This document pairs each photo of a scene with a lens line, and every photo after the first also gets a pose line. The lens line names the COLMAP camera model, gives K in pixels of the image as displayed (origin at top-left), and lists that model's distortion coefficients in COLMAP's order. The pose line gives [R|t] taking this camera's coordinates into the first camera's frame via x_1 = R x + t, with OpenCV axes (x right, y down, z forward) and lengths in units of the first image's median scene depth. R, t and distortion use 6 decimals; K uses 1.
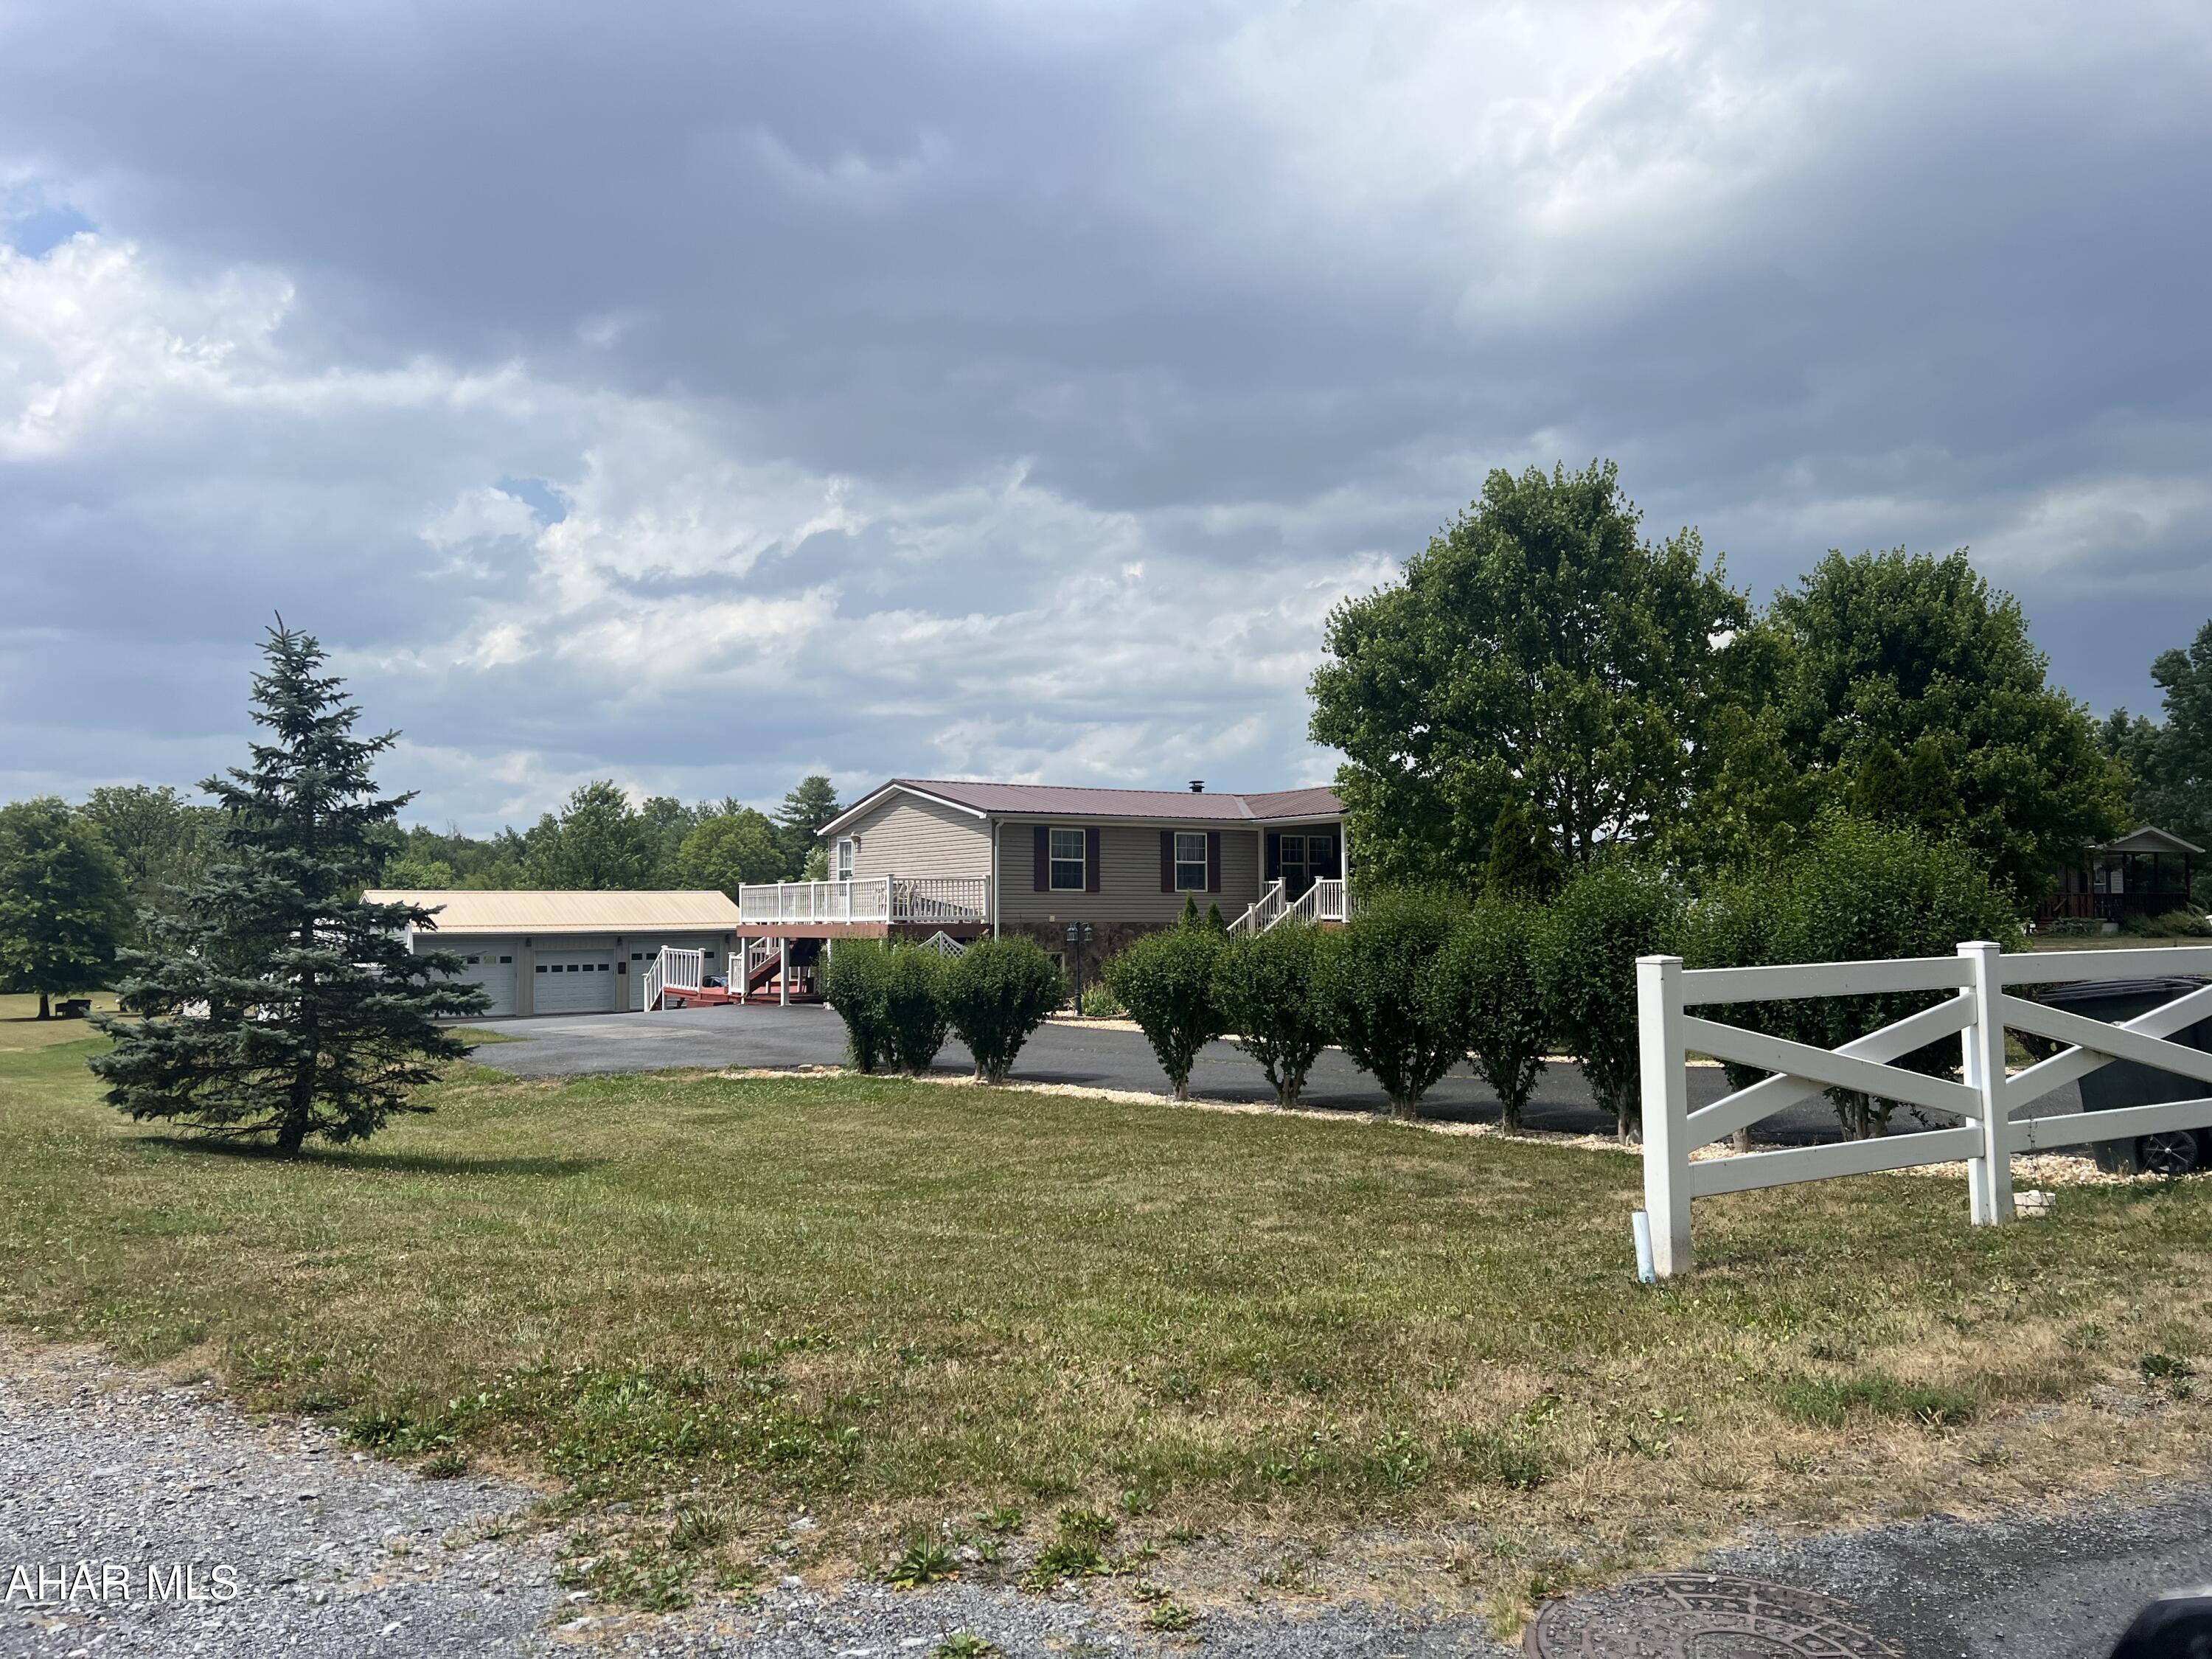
lens RADIAL K [[1666.3, 0, 1117.7], [0, 1666.3, 833.4], [0, 0, 1]] dist [0.029374, -0.010406]
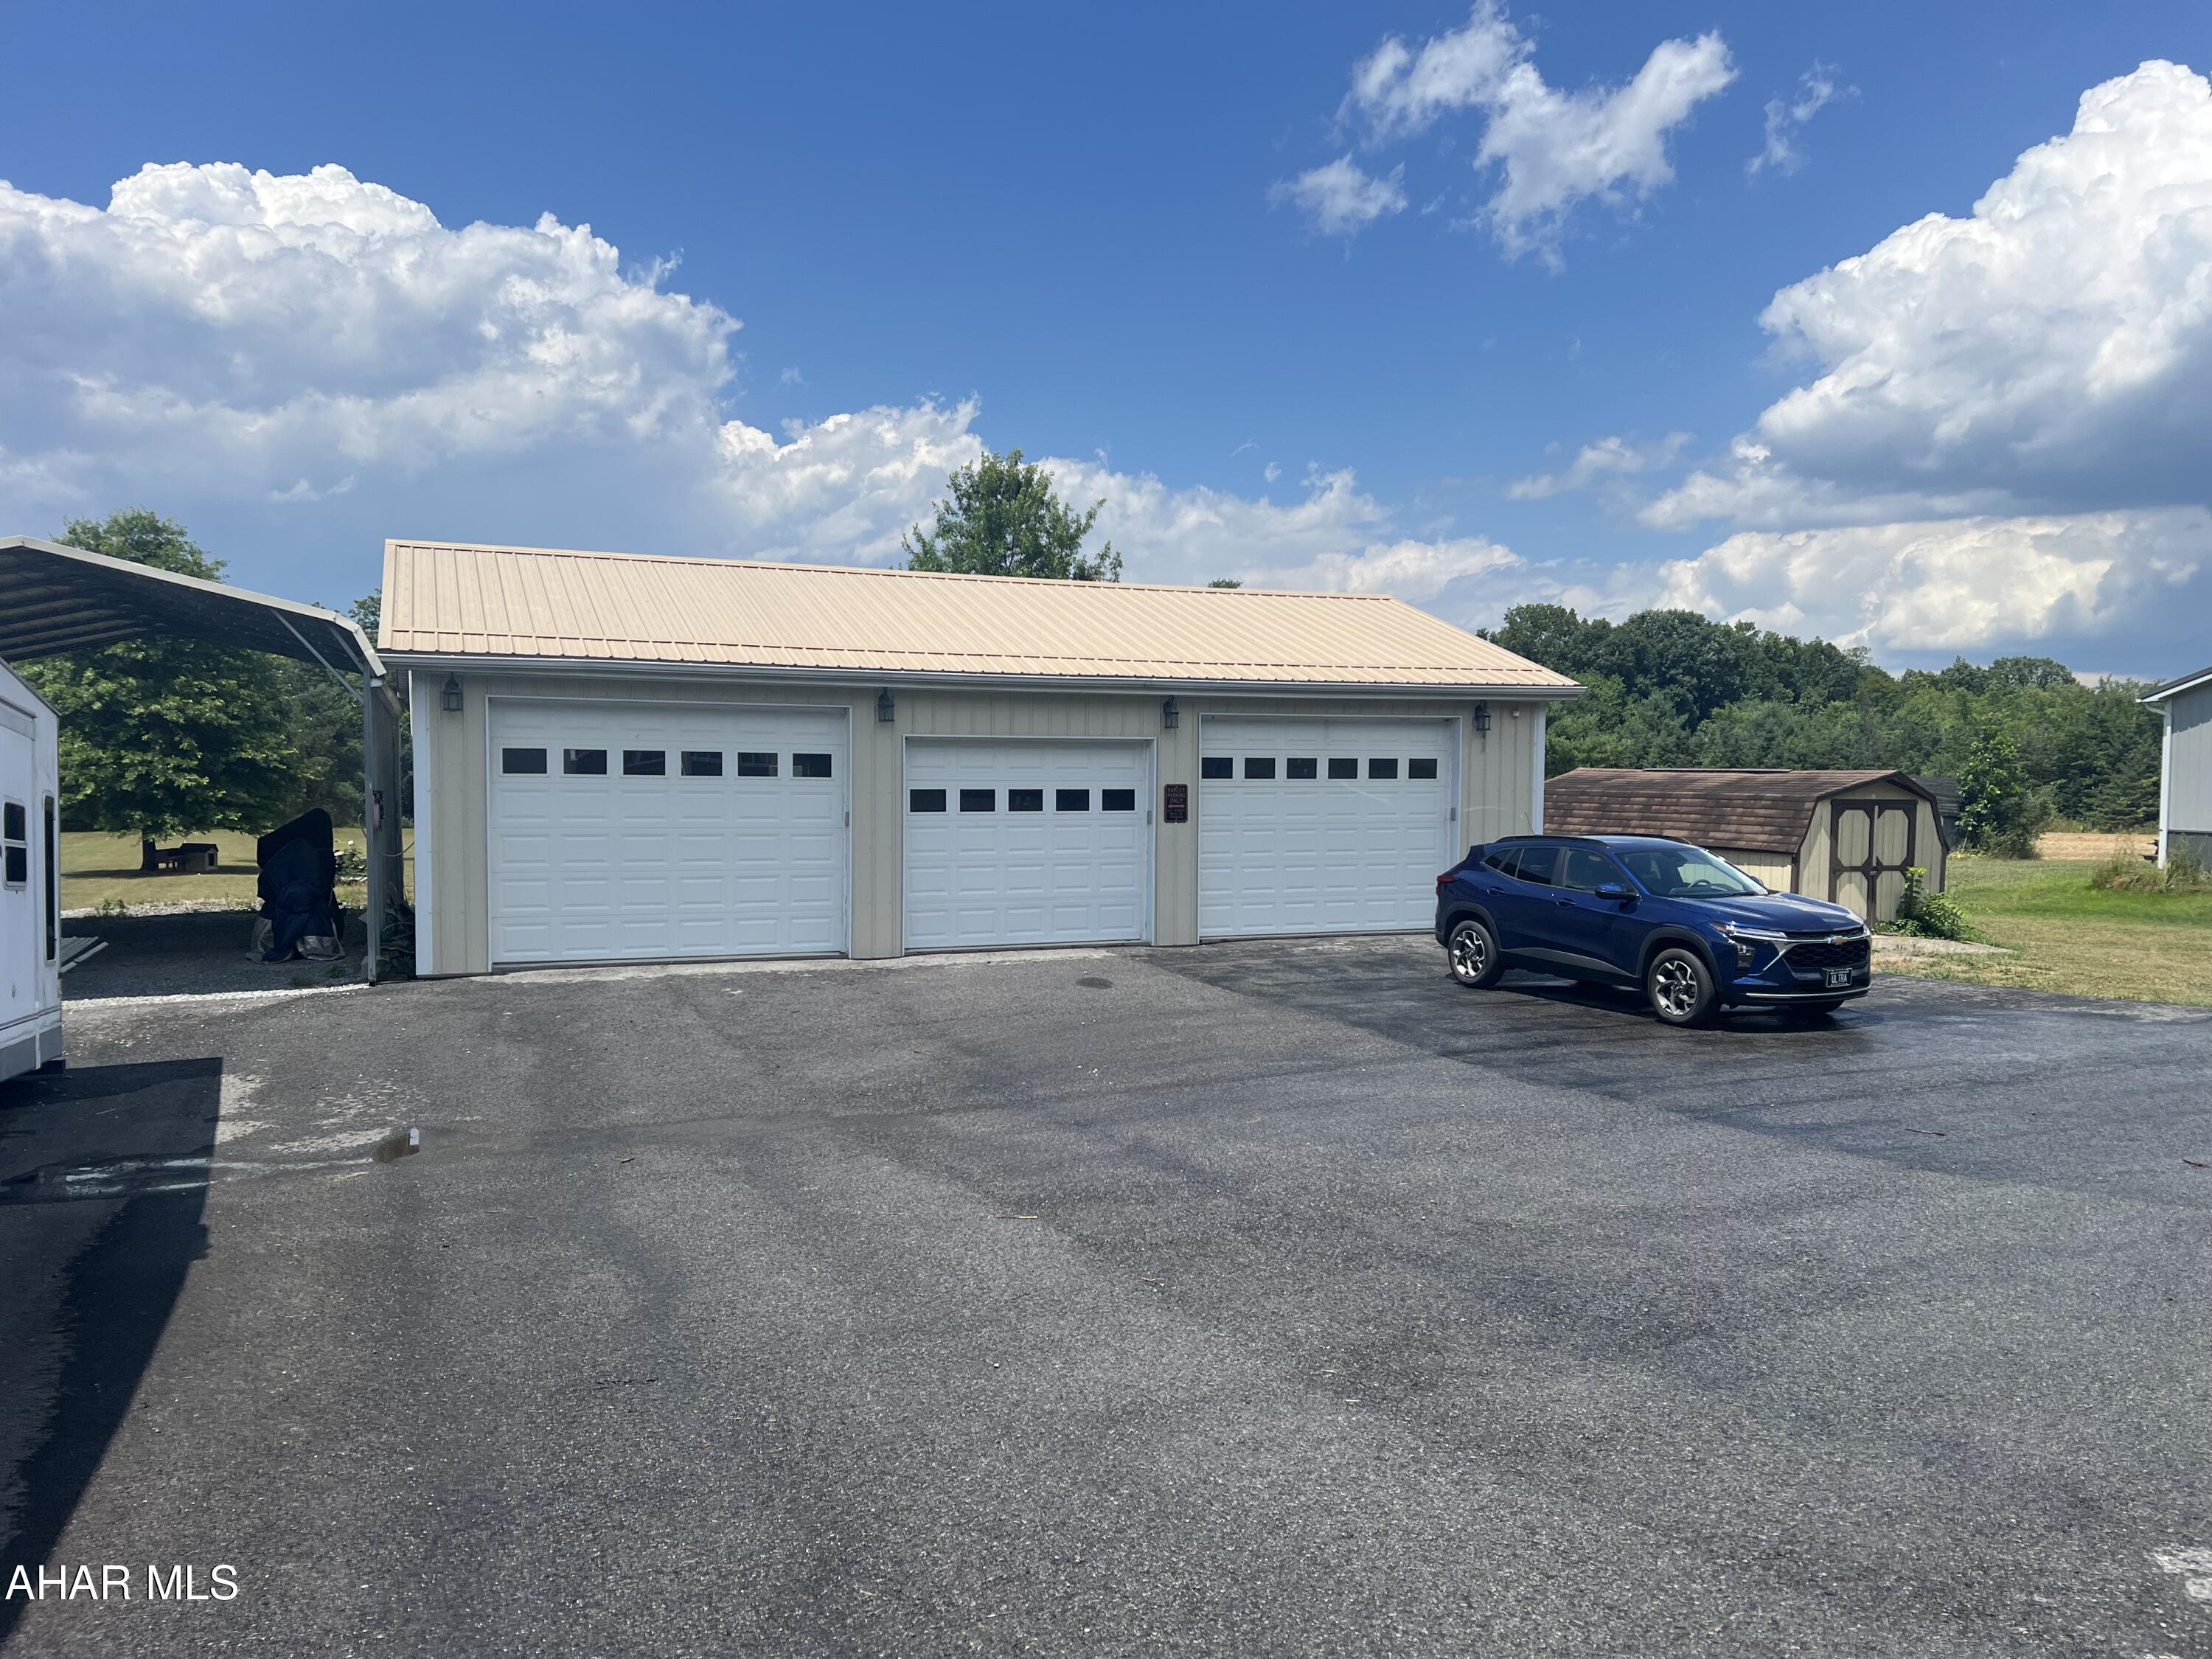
lens RADIAL K [[1666.3, 0, 1117.7], [0, 1666.3, 833.4], [0, 0, 1]] dist [0.029374, -0.010406]
pose [[0.981980, 0.021815, -0.187722, -0.248799], [-0.005450, 0.996171, 0.087252, 0.059312], [0.188907, -0.084657, 0.978339, 0.697319]]
